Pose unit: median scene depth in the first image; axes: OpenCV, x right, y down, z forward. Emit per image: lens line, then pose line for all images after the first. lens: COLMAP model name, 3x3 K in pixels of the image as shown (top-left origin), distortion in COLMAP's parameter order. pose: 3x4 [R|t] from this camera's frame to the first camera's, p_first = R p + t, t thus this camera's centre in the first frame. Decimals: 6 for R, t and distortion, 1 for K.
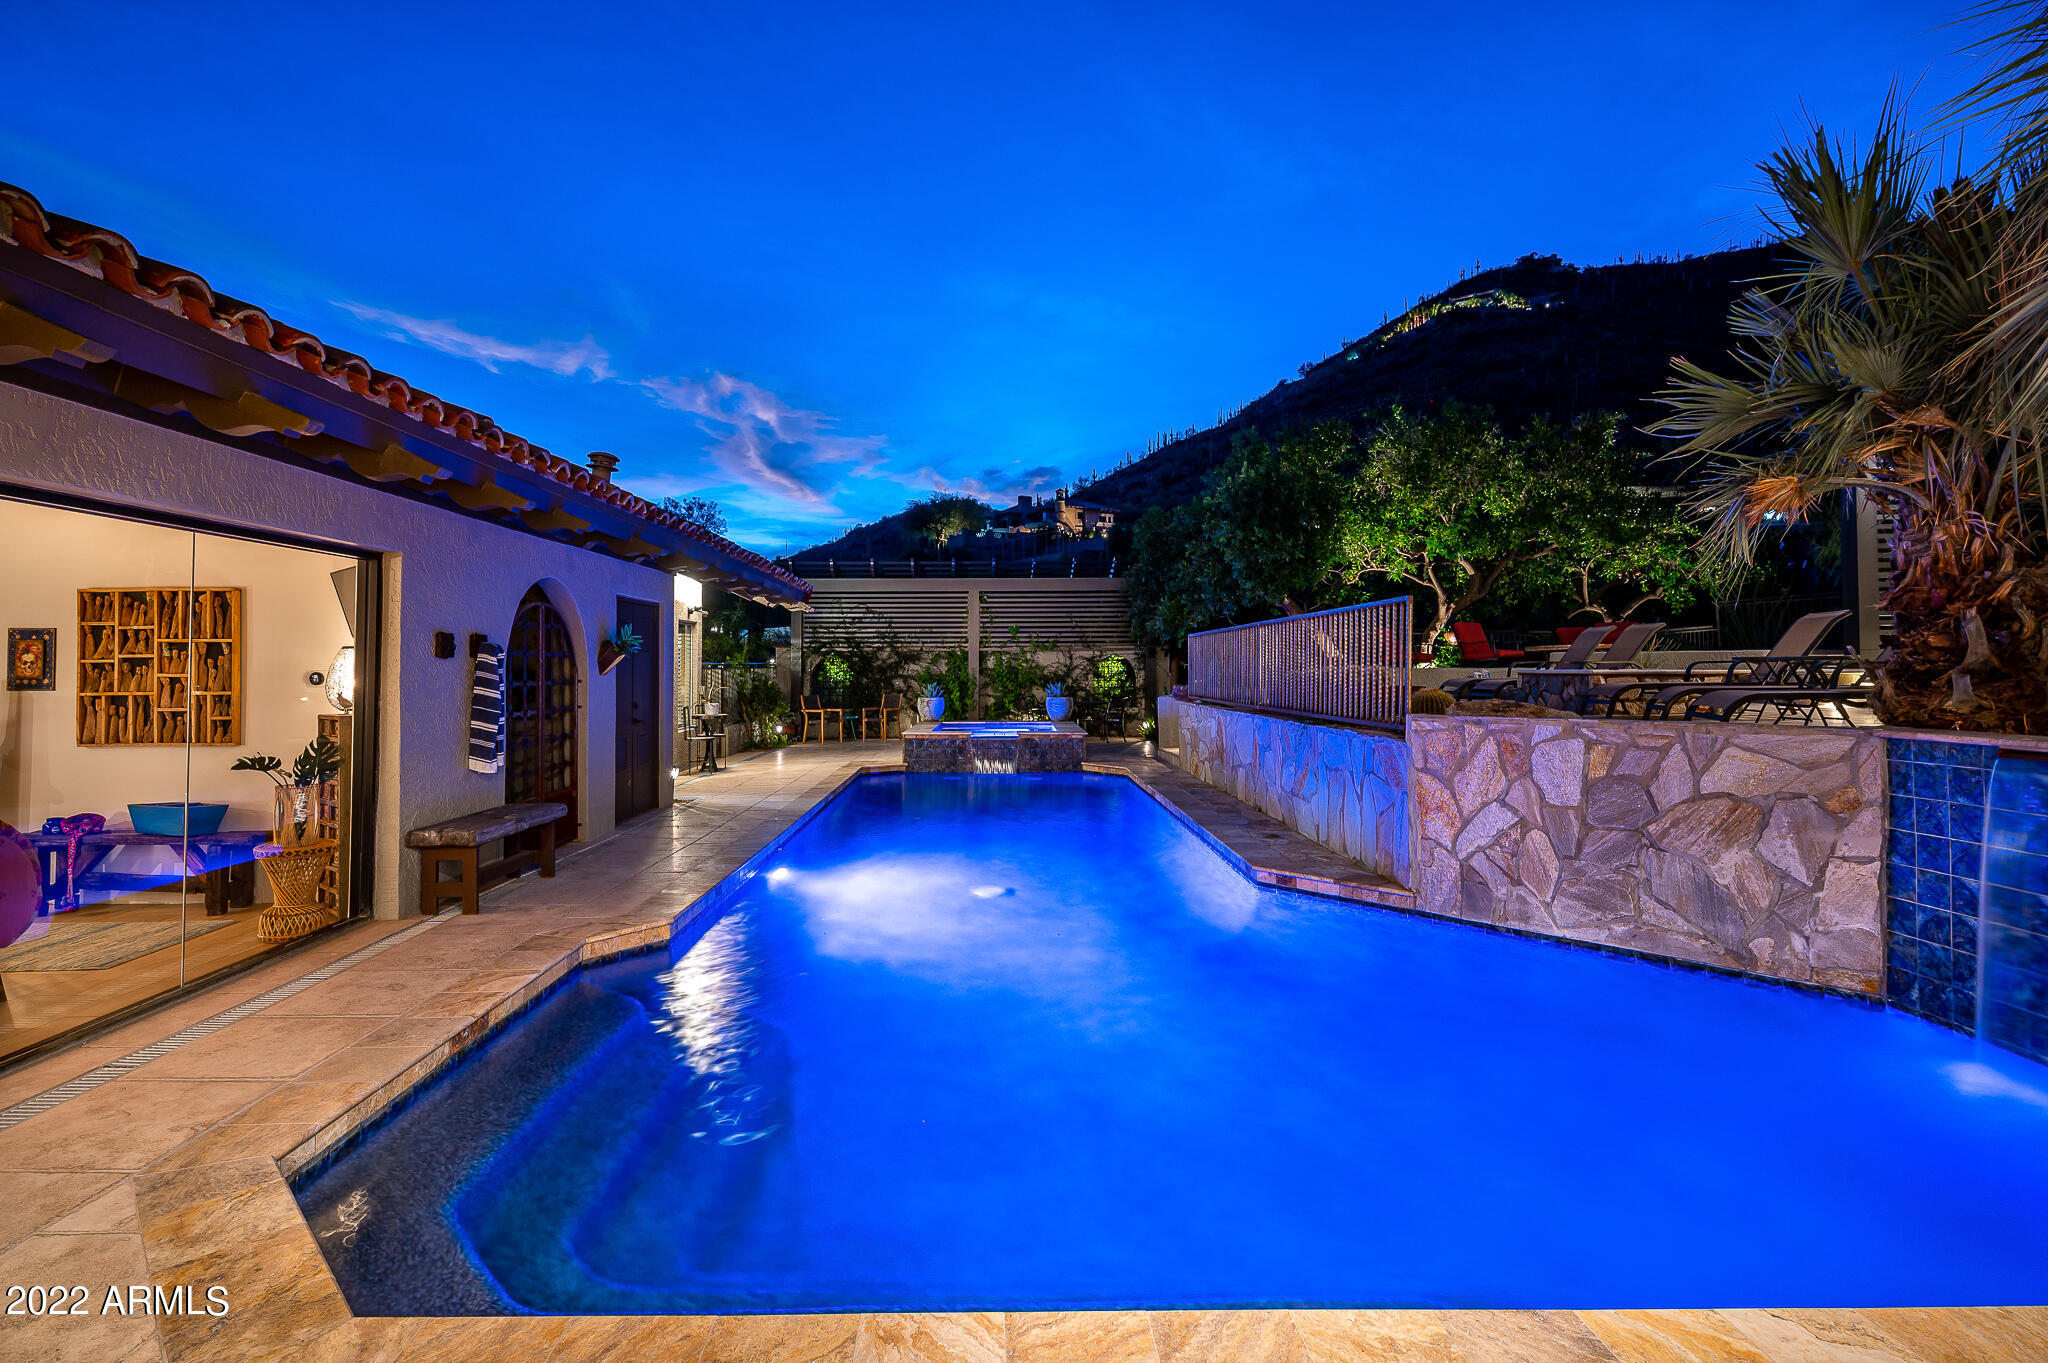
lens RADIAL K [[974.5, 0, 1001.9], [0, 974.5, 659.1], [0, 0, 1]] dist [-0.002540, 0.000256]
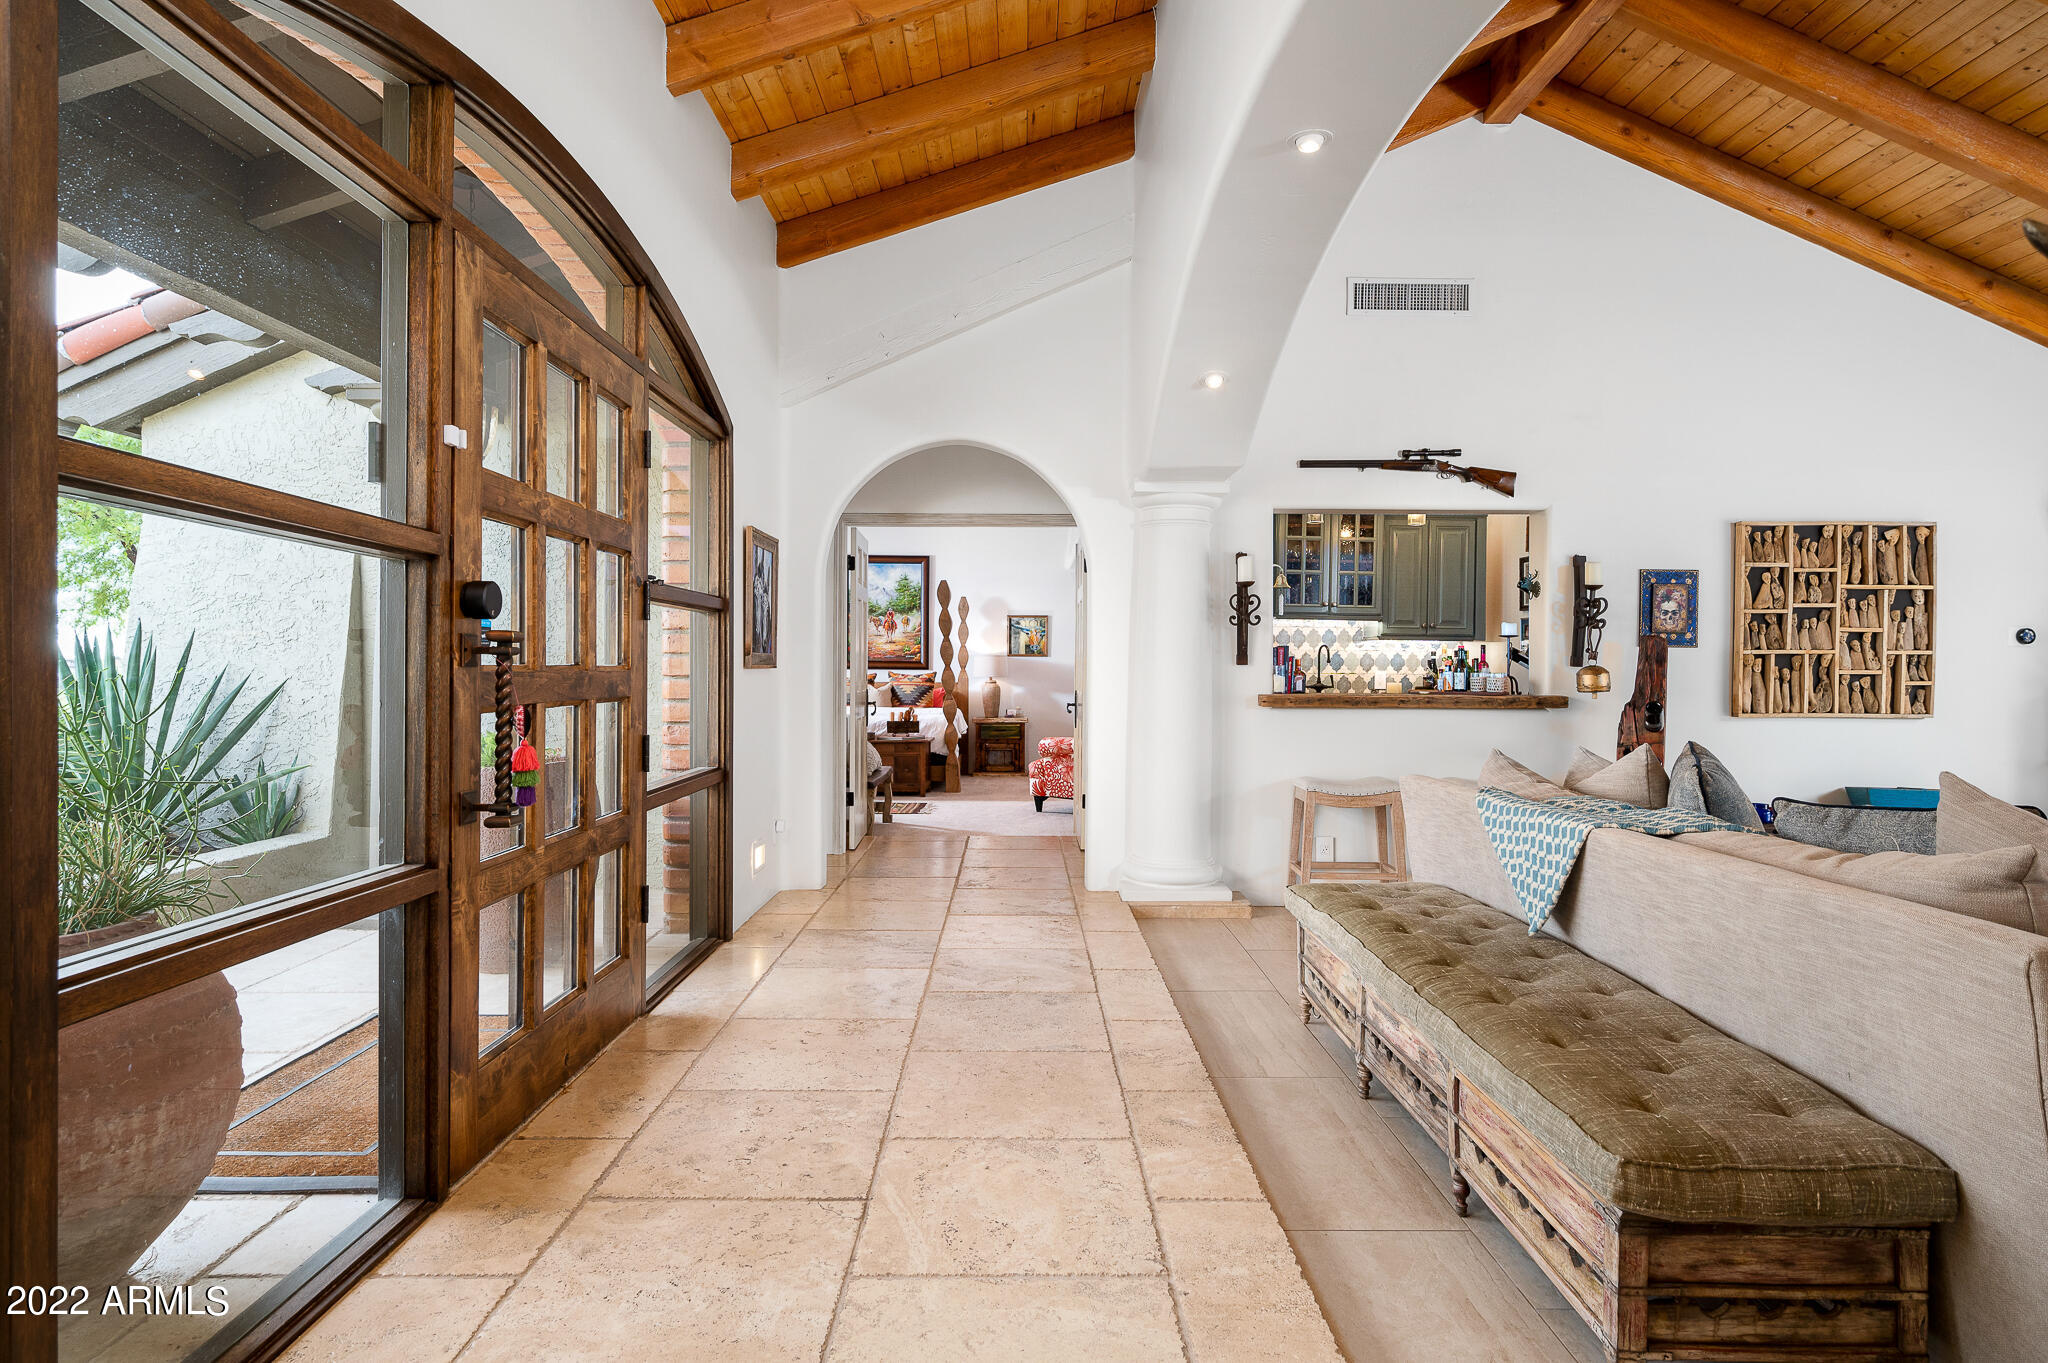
lens RADIAL K [[1115.9, 0, 1018.3], [0, 1115.9, 670.7], [0, 0, 1]] dist [0.001617, -0.000010]
pose [[0.999930, 0.010268, -0.005873, -1.736810], [-0.010217, 0.999911, 0.008596, 0.056180], [0.005960, -0.008535, 0.999946, 0.077280]]
